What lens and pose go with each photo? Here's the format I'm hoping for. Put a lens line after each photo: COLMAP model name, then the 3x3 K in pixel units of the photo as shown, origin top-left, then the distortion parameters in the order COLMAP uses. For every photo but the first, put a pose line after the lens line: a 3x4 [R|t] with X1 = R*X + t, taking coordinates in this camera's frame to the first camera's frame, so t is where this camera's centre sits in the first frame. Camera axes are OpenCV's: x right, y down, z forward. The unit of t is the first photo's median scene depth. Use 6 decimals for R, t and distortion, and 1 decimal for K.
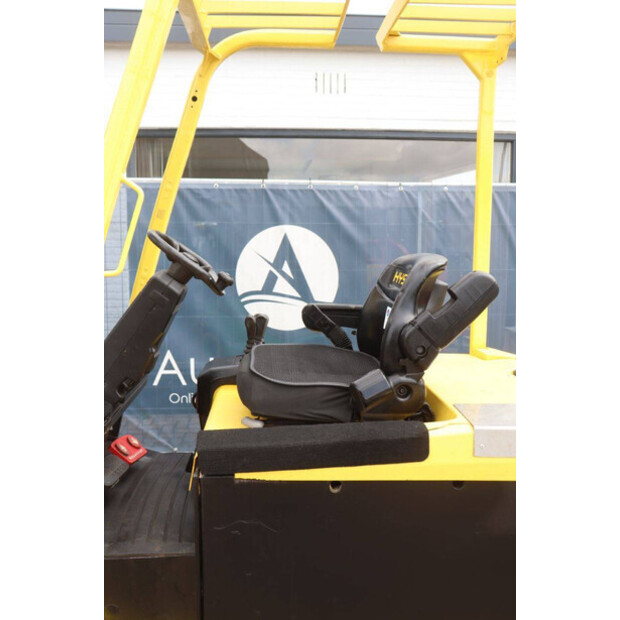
lens RADIAL K [[584.6, 0, 295.3], [0, 584.6, 309.0], [0, 0, 1]] dist [-0.100265, 0.000000]
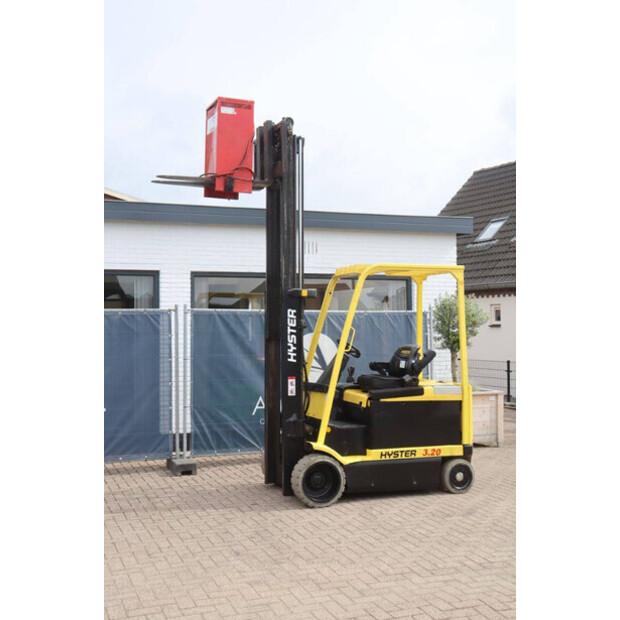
lens RADIAL K [[783.8, 0, 295.3], [0, 783.8, 305.7], [0, 0, 1]] dist [0.048925, 0.000000]
pose [[0.957887, 0.002820, 0.287133, -0.863938], [0.040346, 0.988710, -0.144308, 0.155994], [-0.284298, 0.149815, 0.946958, -1.579658]]
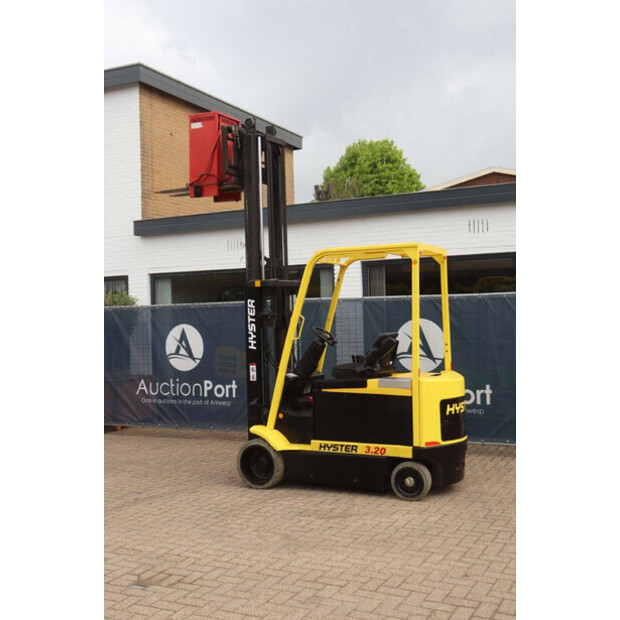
lens RADIAL K [[746.5, 0, 304.6], [0, 746.5, 308.1], [0, 0, 1]] dist [0.019947, 0.000000]
pose [[0.862544, -0.029296, -0.505134, 0.908033], [-0.036631, 0.992088, -0.120085, 0.135143], [0.504655, 0.122082, 0.854646, -1.319480]]
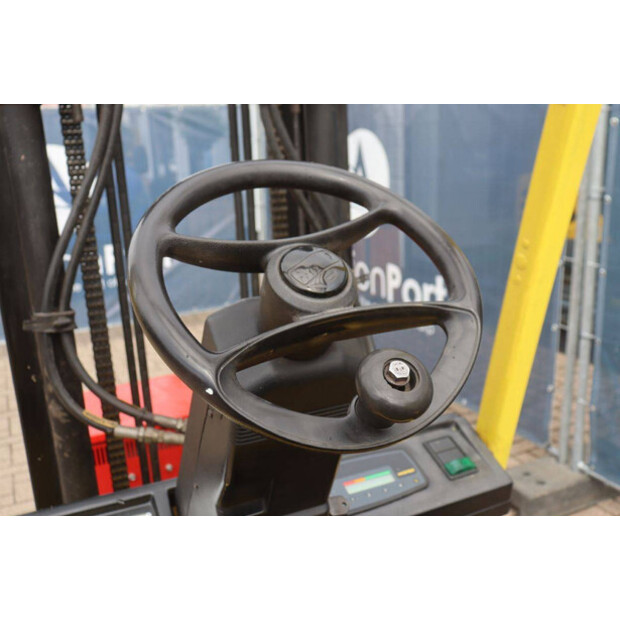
lens RADIAL K [[652.1, 0, 313.3], [0, 652.1, 297.0], [0, 0, 1]] dist [-0.036887, 0.000000]
pose [[0.385421, 0.208415, -0.898896, 0.054526], [-0.068215, 0.977929, 0.197491, -0.068084], [0.920216, -0.014799, 0.391131, 0.422220]]
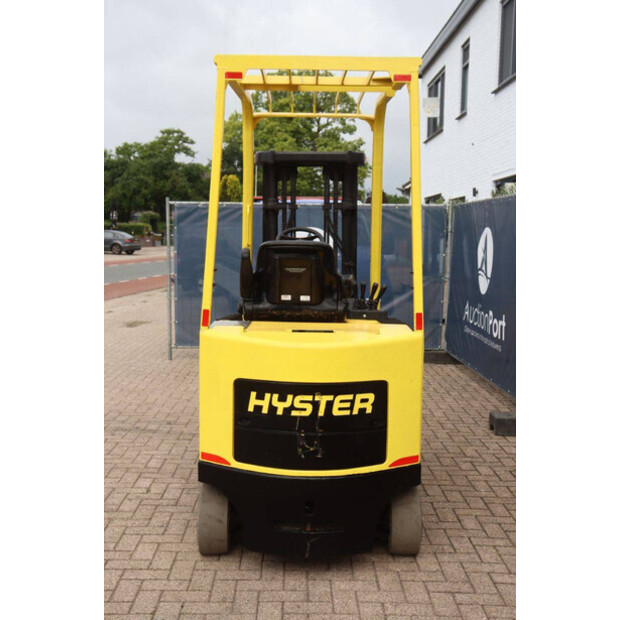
lens RADIAL K [[783.8, 0, 308.3], [0, 783.8, 309.3], [0, 0, 1]] dist [0.048925, 0.000000]
pose [[-0.042022, 0.094607, -0.994627, 1.191854], [-0.136496, 0.985629, 0.099518, -0.061710], [0.989749, 0.139945, -0.028504, 0.546067]]
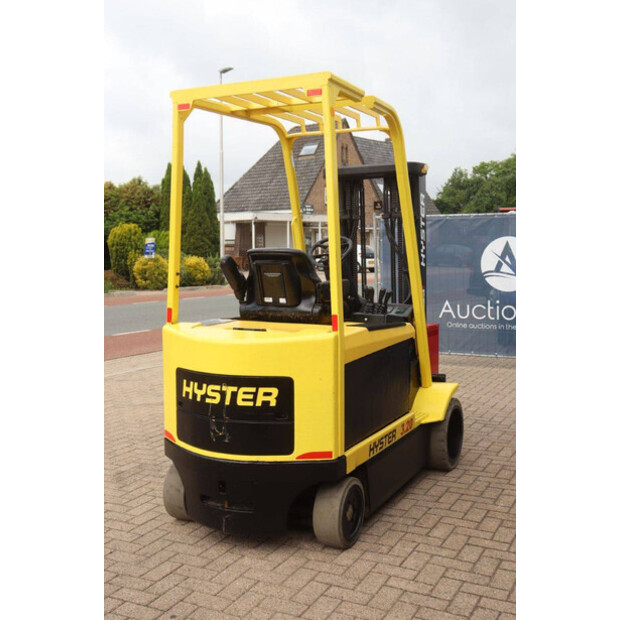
lens RADIAL K [[746.5, 0, 311.4], [0, 746.5, 306.8], [0, 0, 1]] dist [0.019947, 0.000000]
pose [[-0.489975, 0.072524, -0.868714, 1.070405], [-0.100761, 0.985142, 0.139076, -0.120972], [0.865893, 0.155676, -0.475388, 1.089233]]
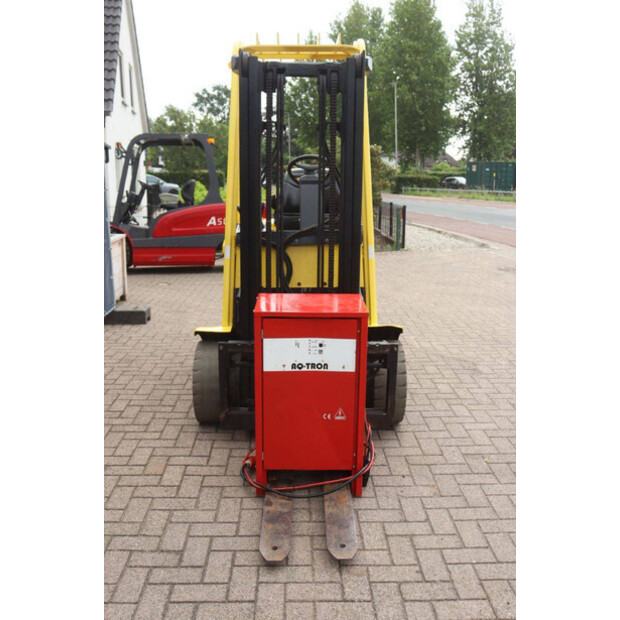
lens RADIAL K [[615.5, 0, 307.9], [0, 615.5, 309.5], [0, 0, 1]] dist [-0.051107, 0.000000]
pose [[0.029181, -0.210027, 0.977260, -1.188647], [0.117793, 0.971587, 0.205291, -0.024719], [-0.992609, 0.109124, 0.053092, 0.456138]]
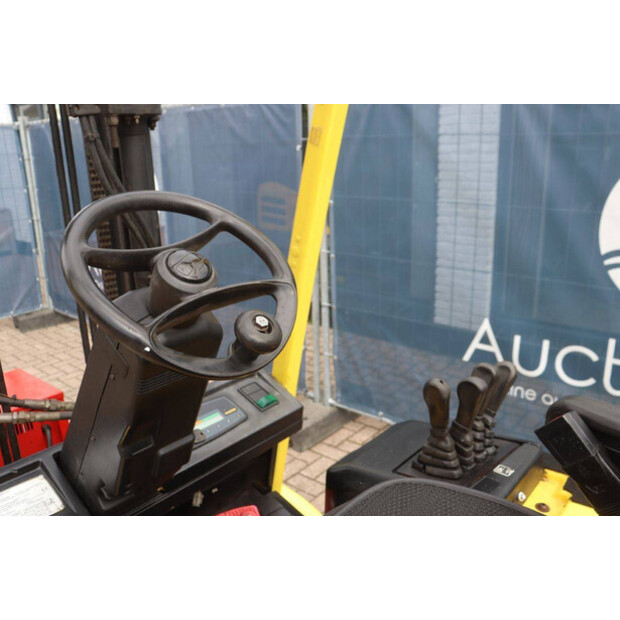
lens RADIAL K [[557.6, 0, 314.7], [0, 557.6, 308.6], [0, 0, 1]] dist [-0.088874, 0.033823]
pose [[0.724298, 0.177502, -0.666248, 0.077955], [-0.048099, 0.976948, 0.207989, -0.071478], [0.687808, -0.118600, 0.716139, 0.372886]]
